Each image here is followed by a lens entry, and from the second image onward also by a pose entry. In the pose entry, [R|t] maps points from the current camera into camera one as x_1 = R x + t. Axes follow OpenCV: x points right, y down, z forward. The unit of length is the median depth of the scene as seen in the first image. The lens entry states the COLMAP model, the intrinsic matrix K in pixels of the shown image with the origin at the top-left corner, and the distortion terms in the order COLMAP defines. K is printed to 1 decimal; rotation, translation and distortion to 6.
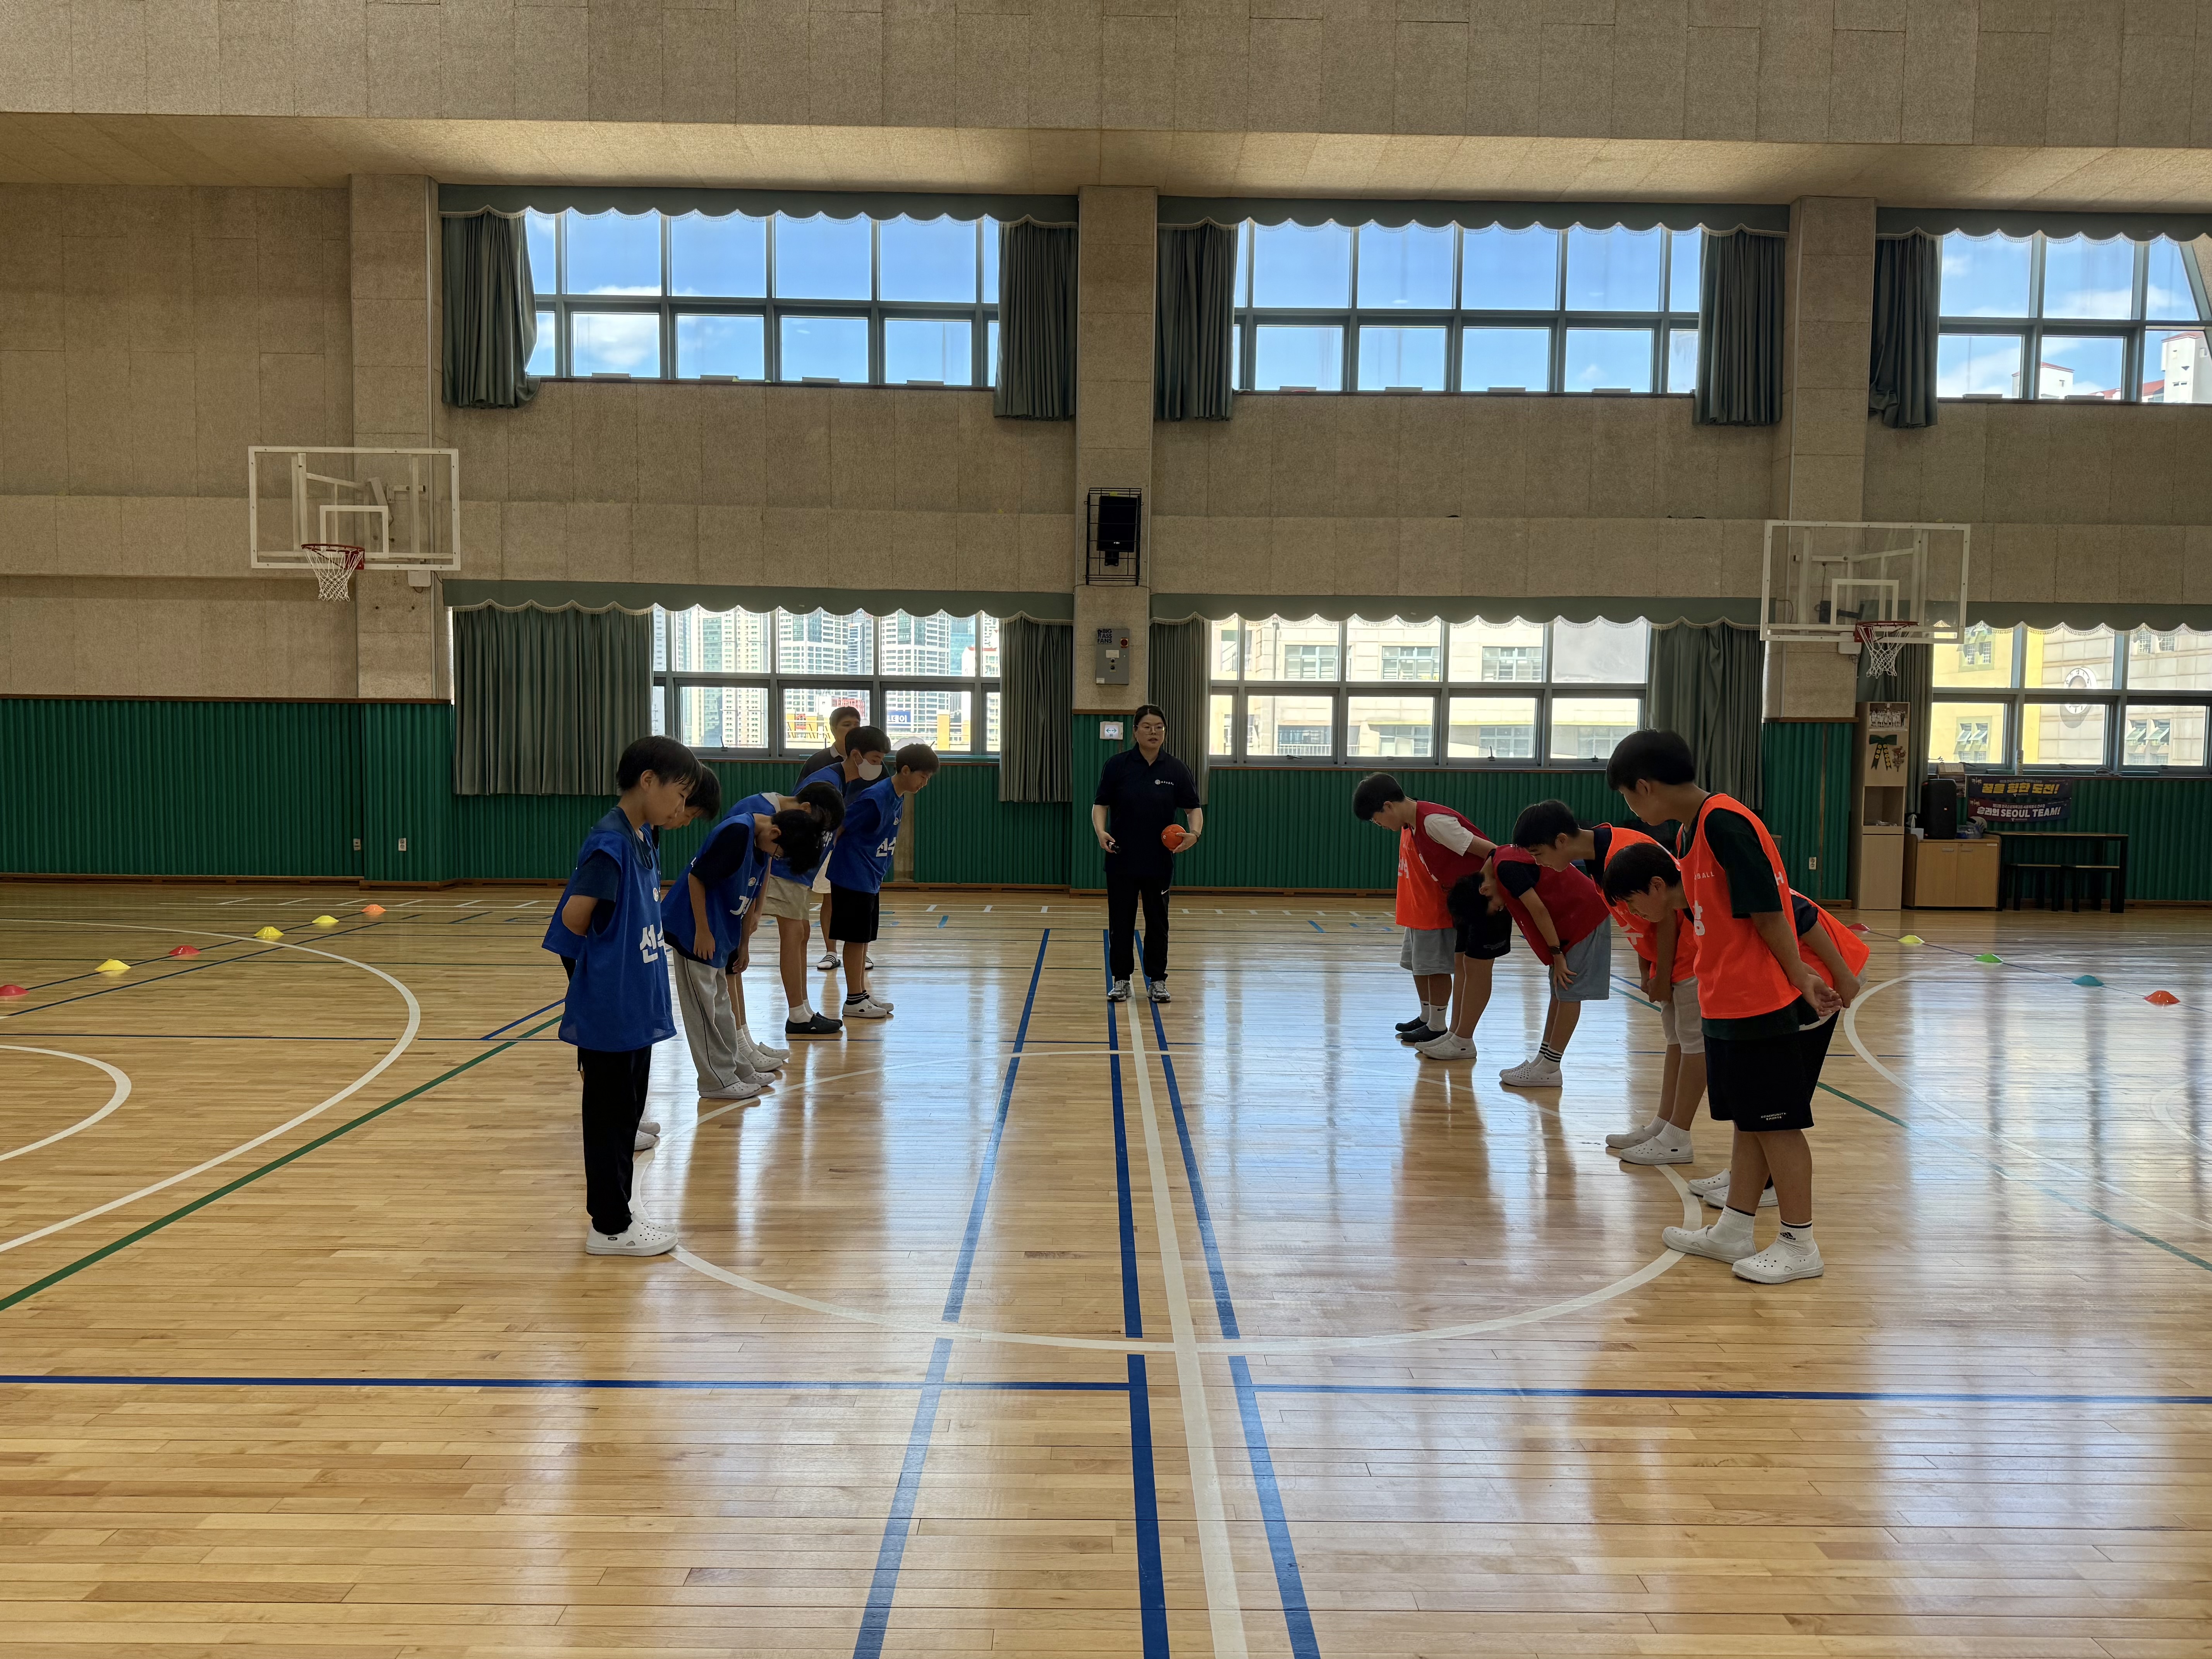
lens RADIAL K [[1495.9, 0, 1110.1], [0, 1495.9, 857.4], [0, 0, 1]] dist [0.062321, -0.075166]
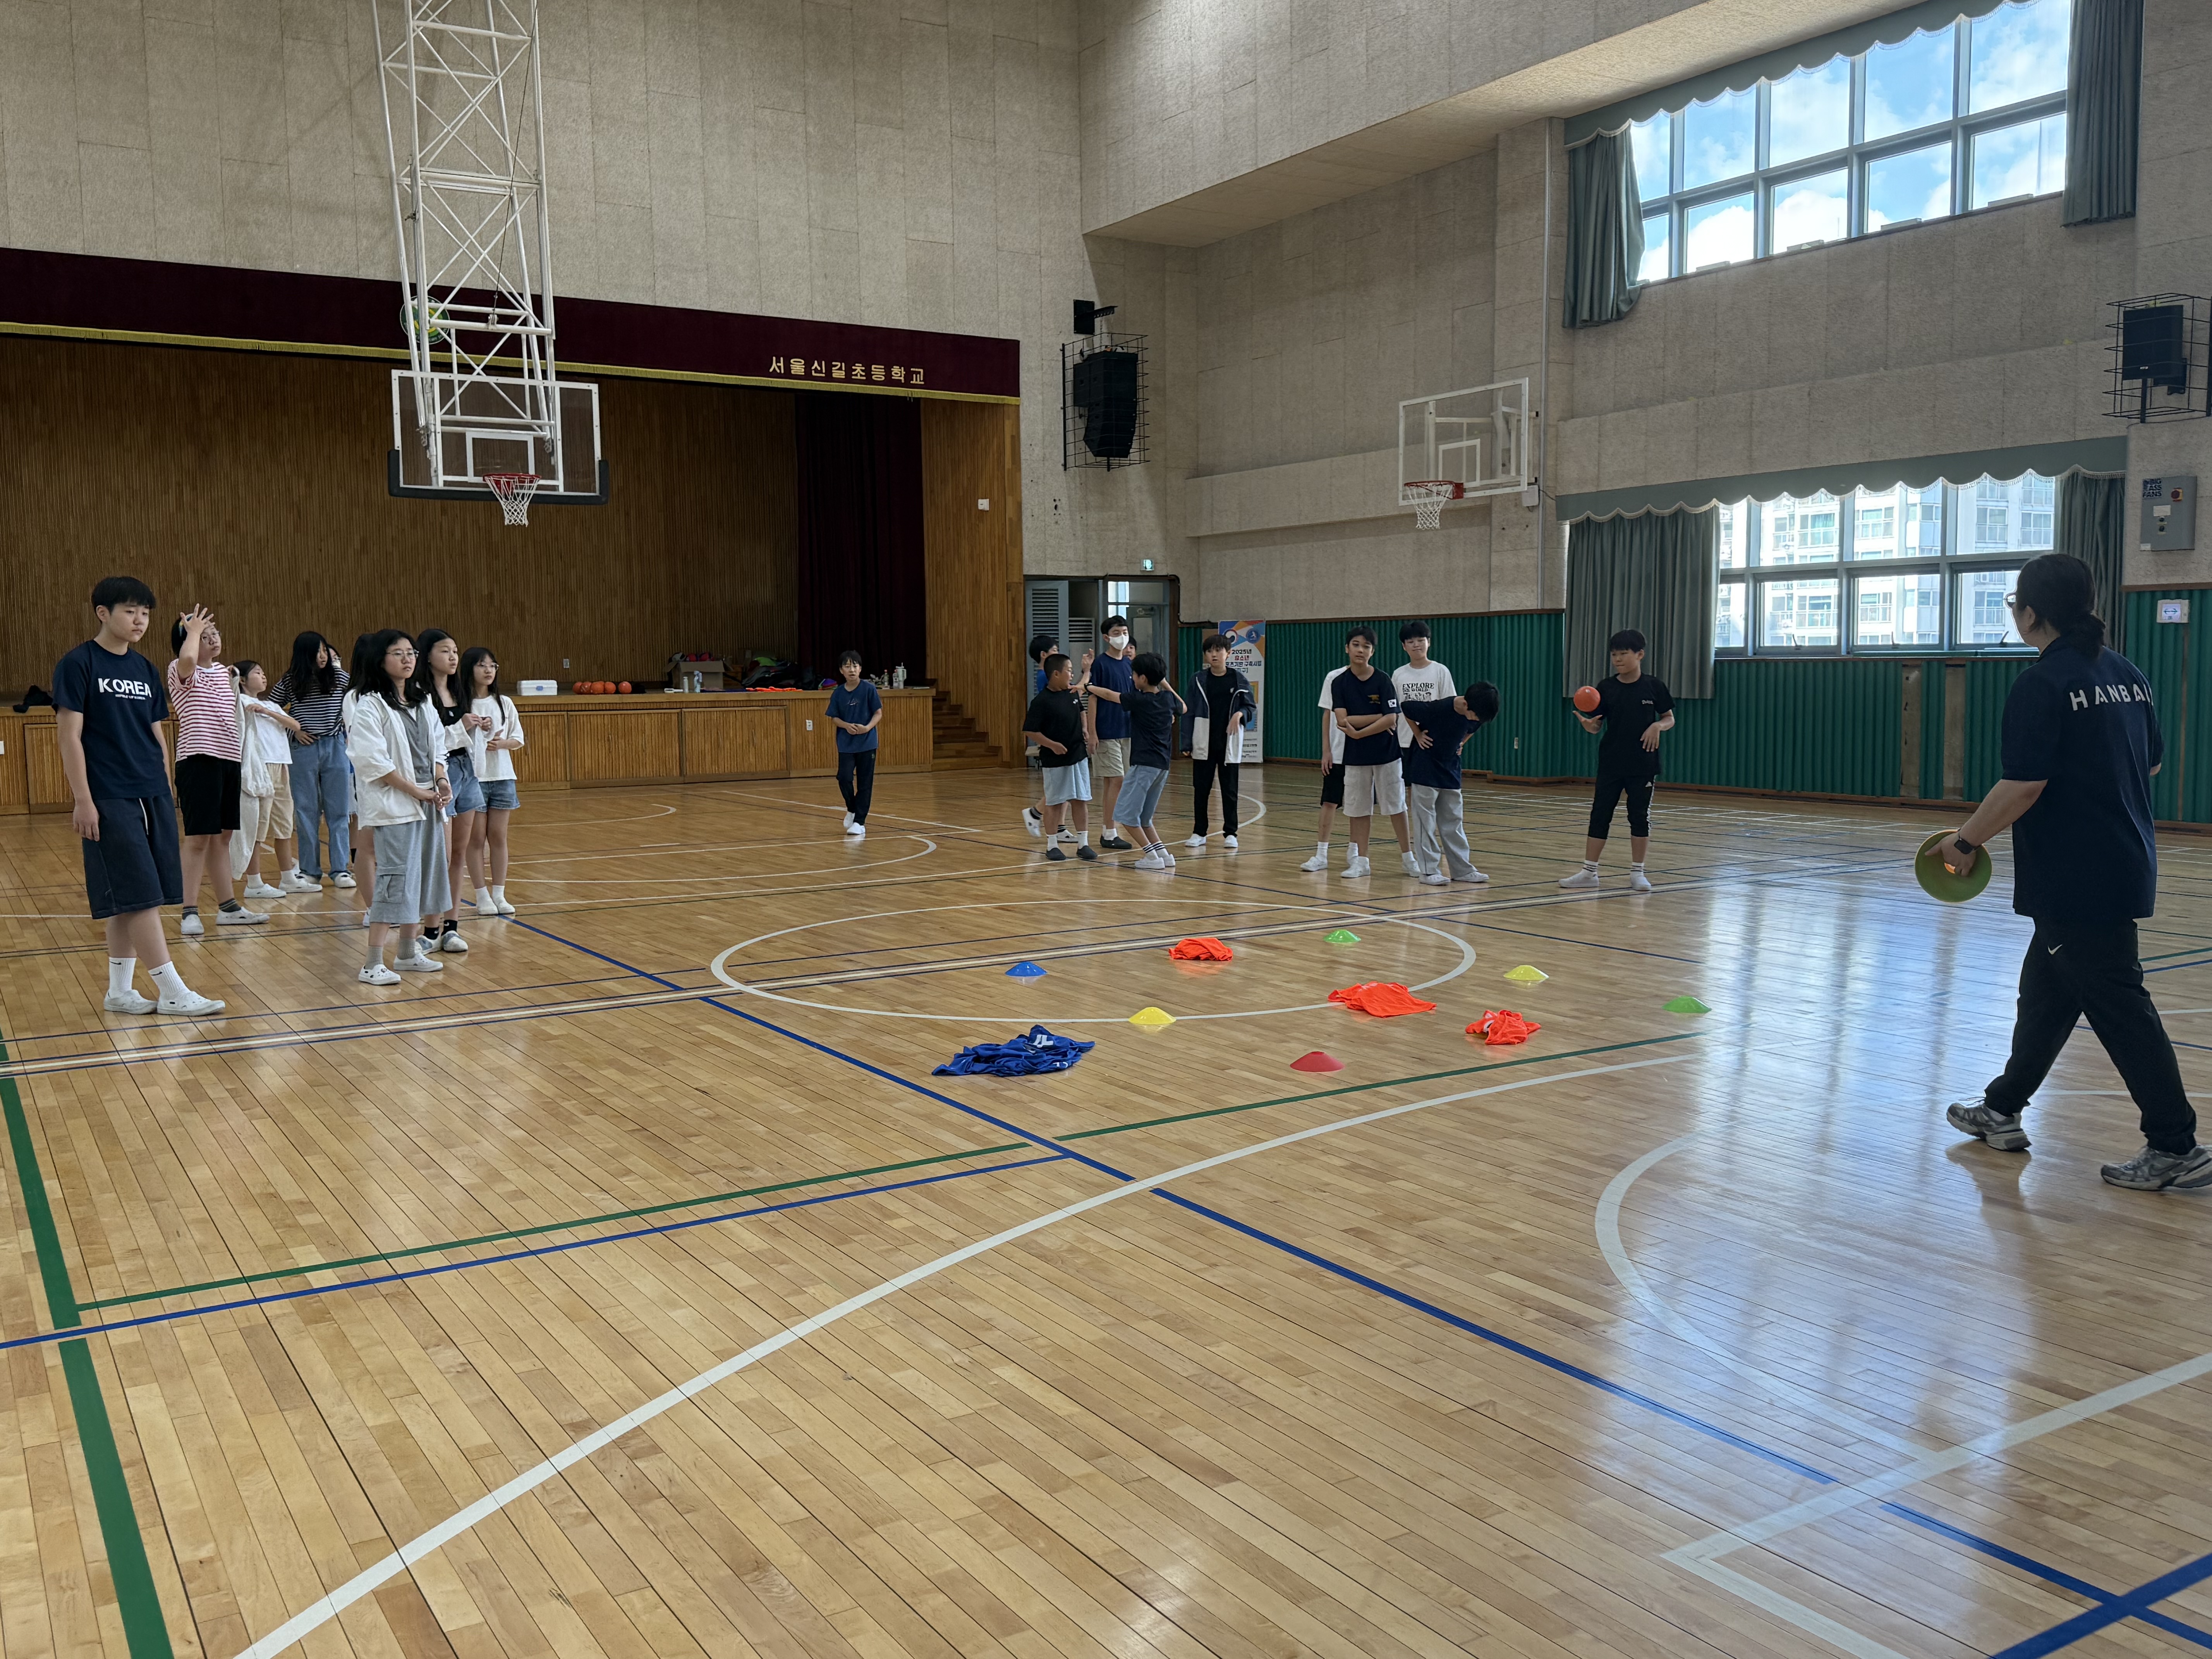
lens RADIAL K [[1904.2, 0, 1106.0], [0, 1904.2, 829.5], [0, 0, 1]] dist [0.137285, -0.195459]
pose [[0.533571, 0.057404, -0.843805, 0.565084], [-0.040280, 0.998287, 0.042442, 0.007474], [0.844796, 0.011342, 0.534969, 0.003873]]
